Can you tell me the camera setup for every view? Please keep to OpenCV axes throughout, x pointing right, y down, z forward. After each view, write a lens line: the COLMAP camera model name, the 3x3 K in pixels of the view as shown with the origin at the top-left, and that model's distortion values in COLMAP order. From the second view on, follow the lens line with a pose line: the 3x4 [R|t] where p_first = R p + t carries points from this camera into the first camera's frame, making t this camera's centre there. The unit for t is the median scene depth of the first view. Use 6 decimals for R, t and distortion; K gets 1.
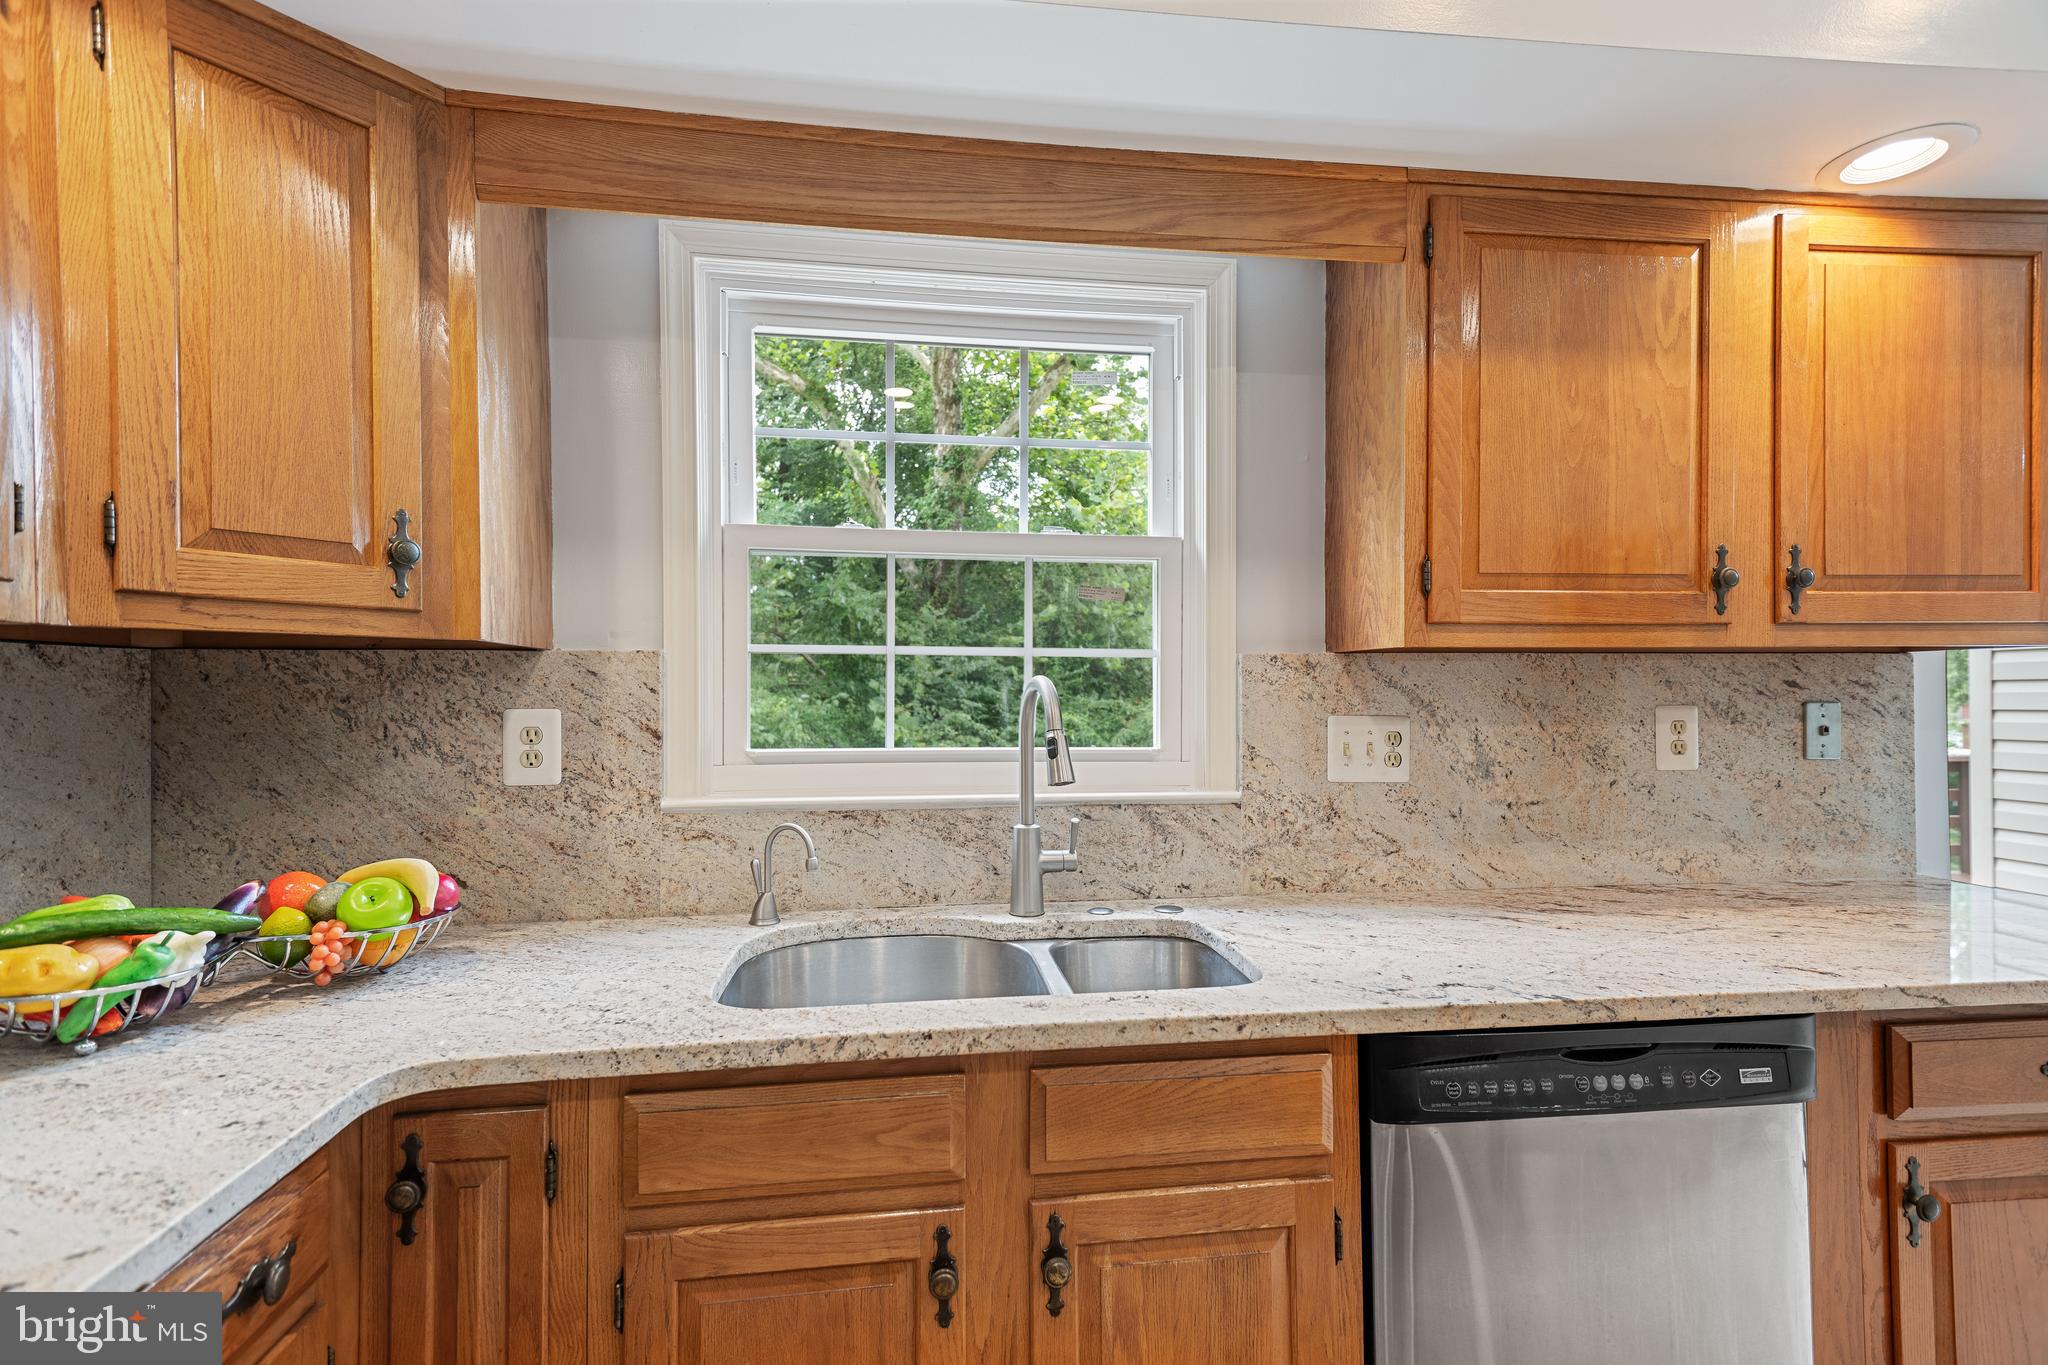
lens RADIAL K [[986.5, 0, 1018.9], [0, 986.5, 696.3], [0, 0, 1]] dist [0.036434, -0.003996]
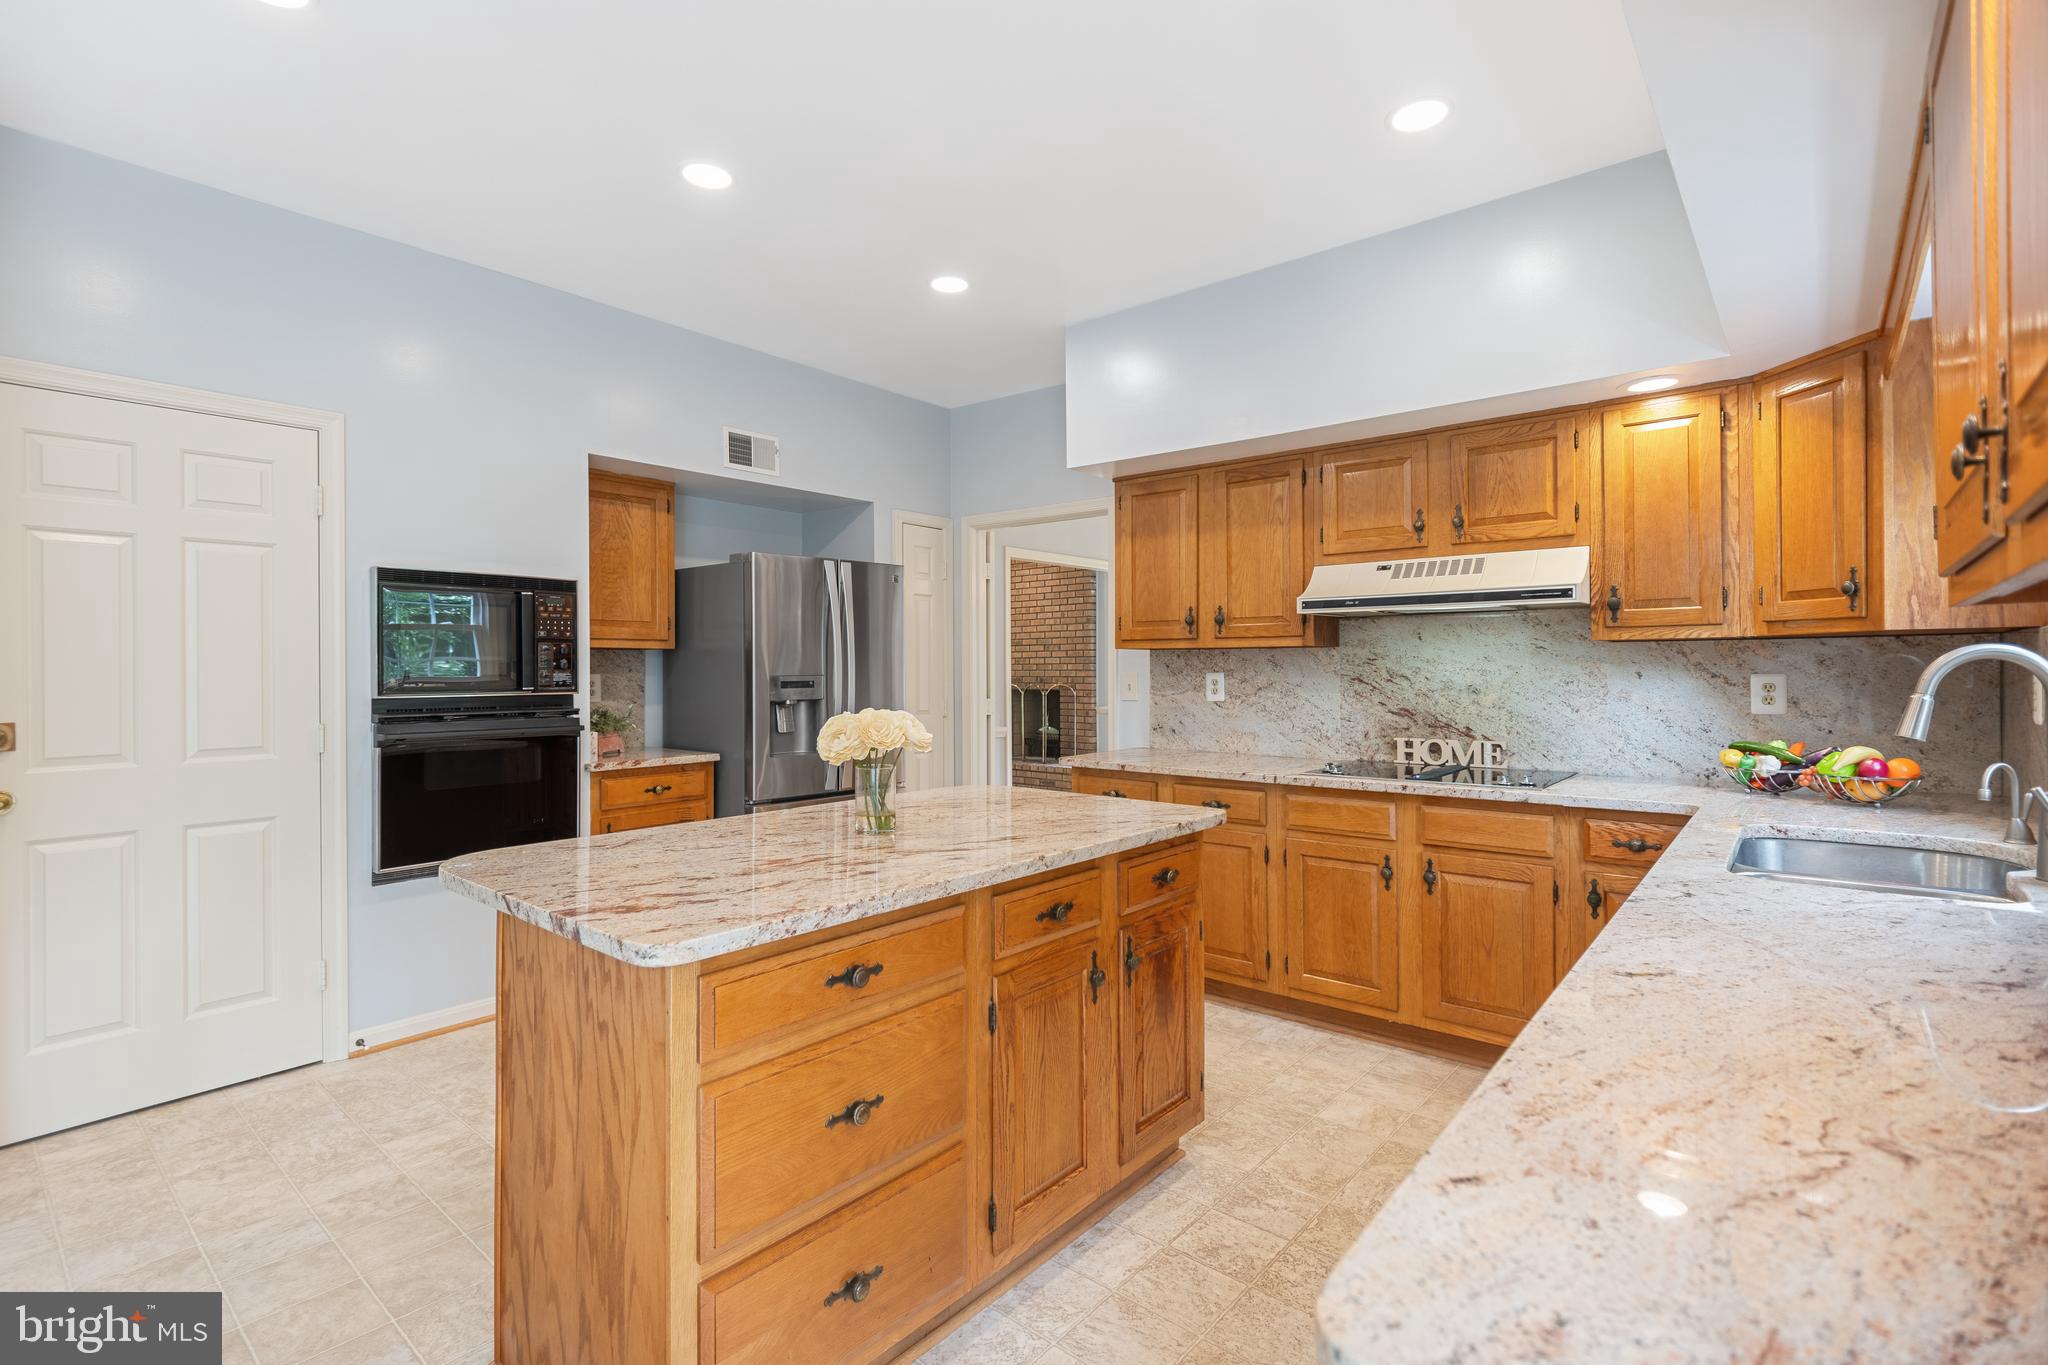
lens RADIAL K [[953.9, 0, 1026.4], [0, 953.9, 666.2], [0, 0, 1]] dist [0.026970, -0.003821]
pose [[-0.746597, 0.008848, -0.665218, 1.439416], [0.010475, 0.999944, 0.001544, -0.008296], [0.665194, -0.005815, -0.746648, 1.051940]]
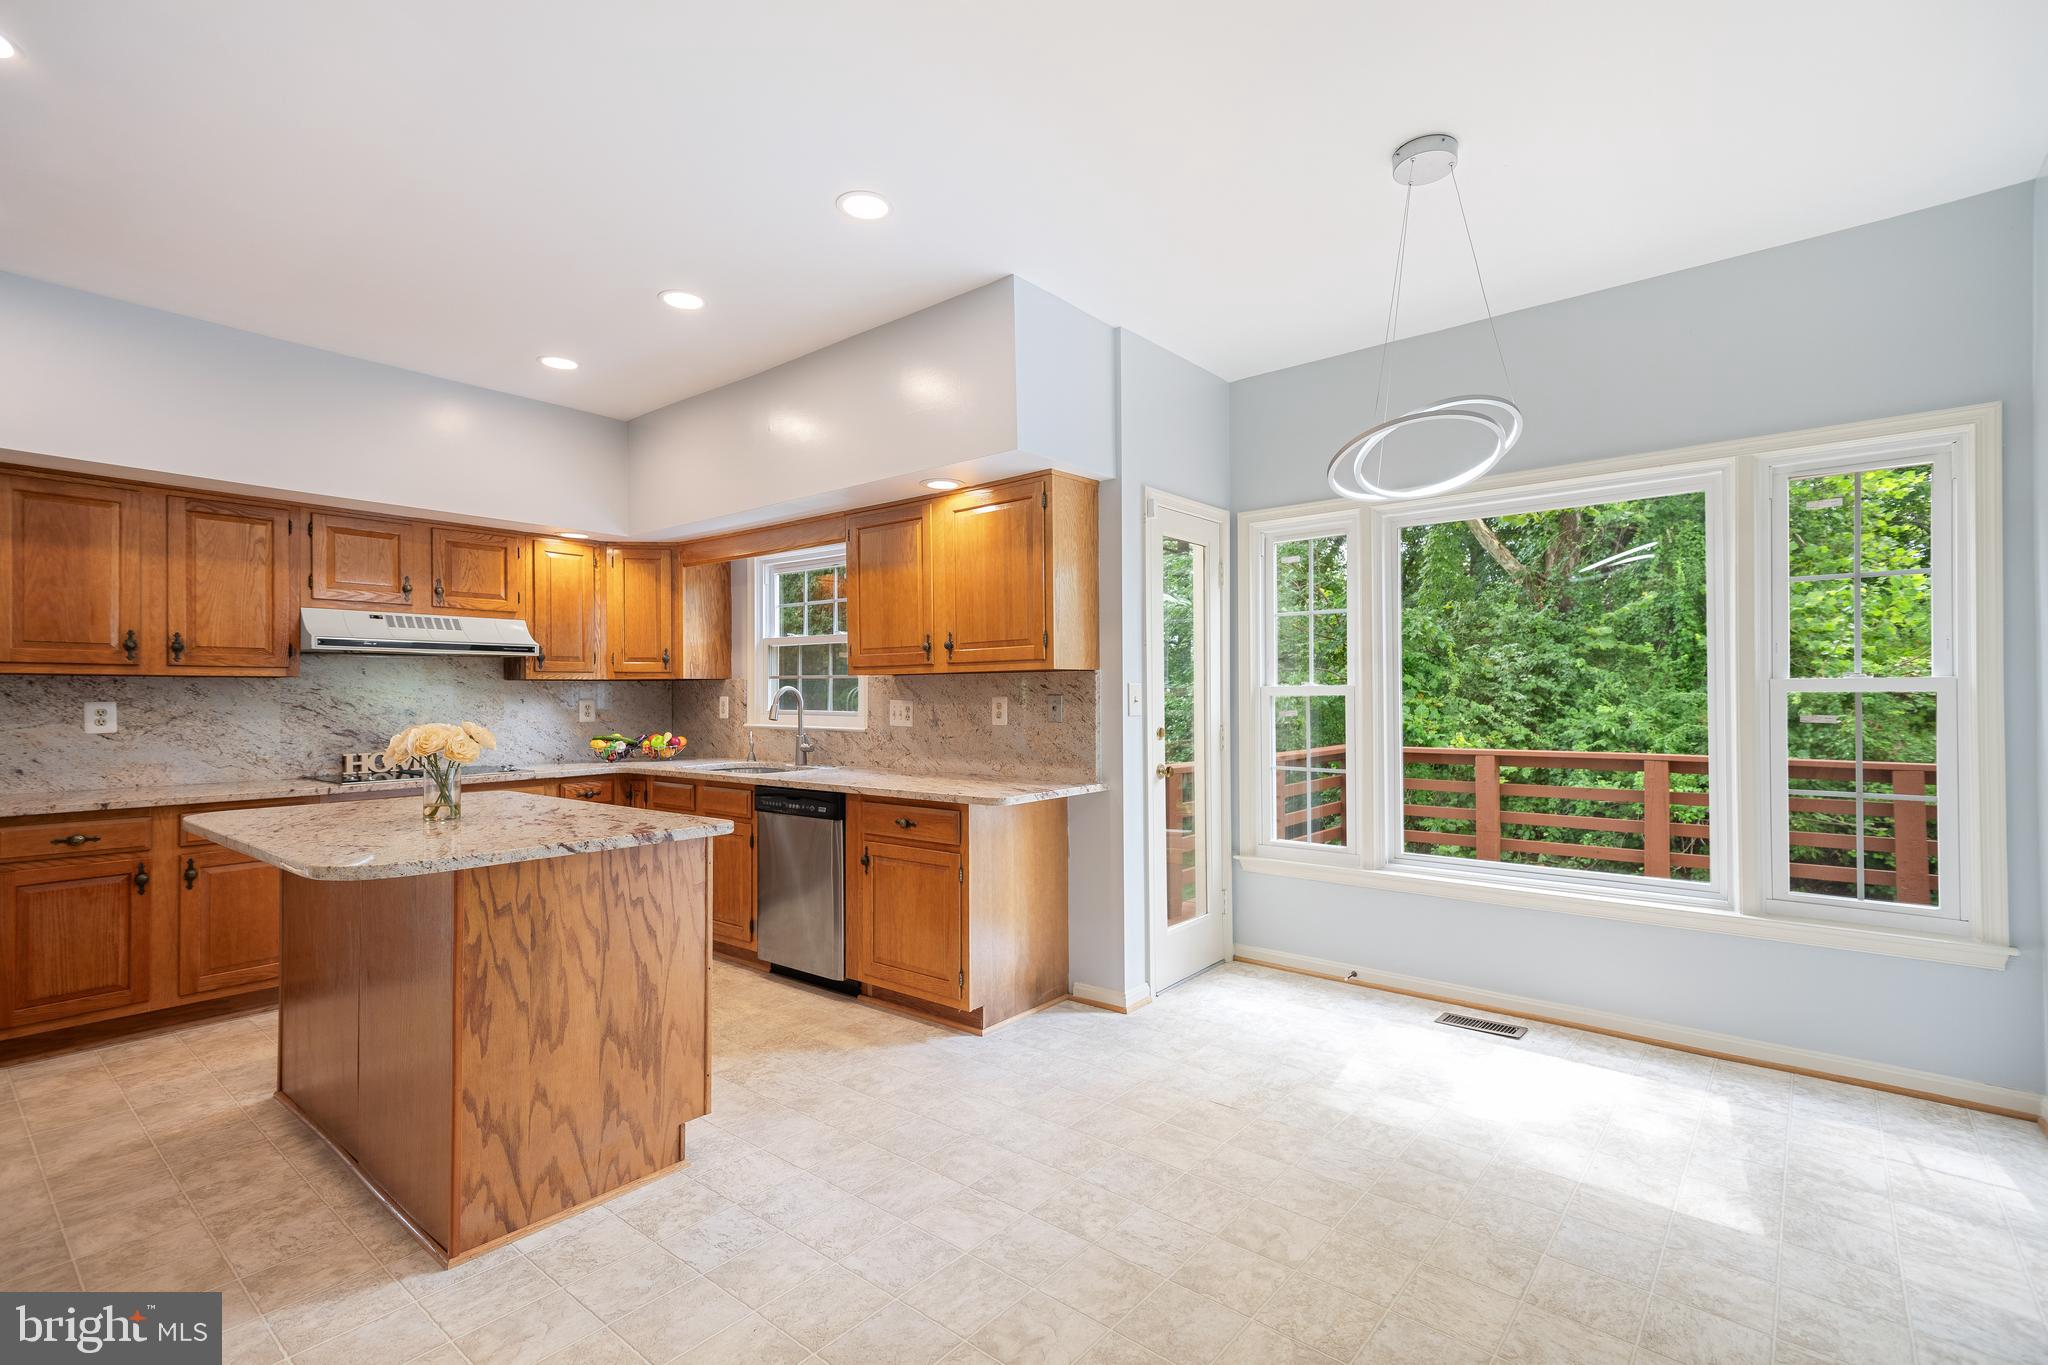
lens RADIAL K [[953.9, 0, 1050.9], [0, 953.9, 689.6], [0, 0, 1]] dist [0.026970, -0.003821]
pose [[0.679472, -0.003182, -0.733695, 2.667035], [0.002566, 0.999995, -0.001960, -0.001415], [0.733697, -0.000551, 0.679476, -0.417802]]
